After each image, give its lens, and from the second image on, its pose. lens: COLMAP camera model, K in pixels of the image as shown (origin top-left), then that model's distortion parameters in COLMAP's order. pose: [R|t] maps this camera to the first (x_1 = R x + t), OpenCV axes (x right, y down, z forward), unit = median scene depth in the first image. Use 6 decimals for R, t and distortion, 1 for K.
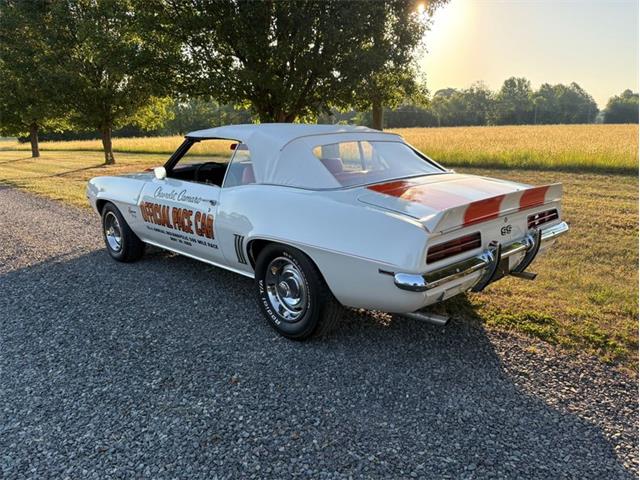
lens RADIAL K [[495.7, 0, 314.3], [0, 495.7, 238.3], [0, 0, 1]] dist [0.011958, -0.010033]
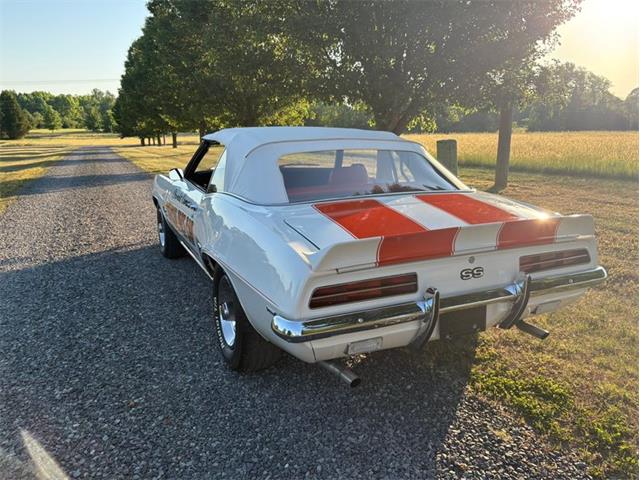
lens RADIAL K [[495.7, 0, 314.3], [0, 495.7, 238.3], [0, 0, 1]] dist [0.011958, -0.010033]
pose [[0.948181, 0.083977, -0.306432, 0.352619], [-0.083869, 0.996385, 0.013546, -0.054360], [0.306462, 0.012856, 0.951796, 0.182619]]
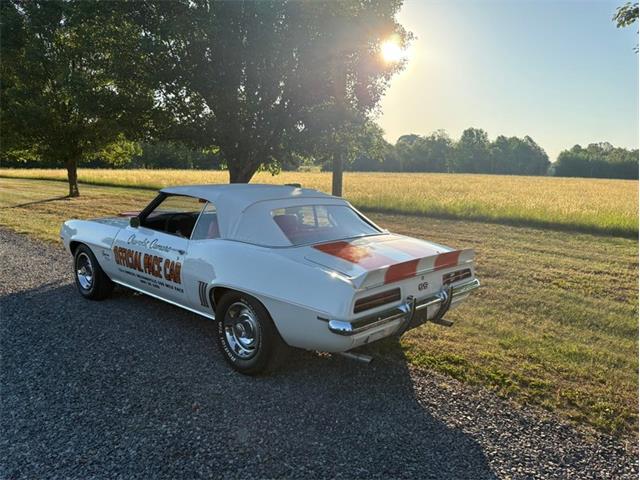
lens RADIAL K [[495.7, 0, 314.3], [0, 495.7, 238.3], [0, 0, 1]] dist [0.011958, -0.010033]
pose [[0.996716, 0.036939, 0.072067, 0.021355], [-0.031440, 0.996613, -0.075992, -0.030079], [-0.074630, 0.073477, 0.994501, -0.194998]]
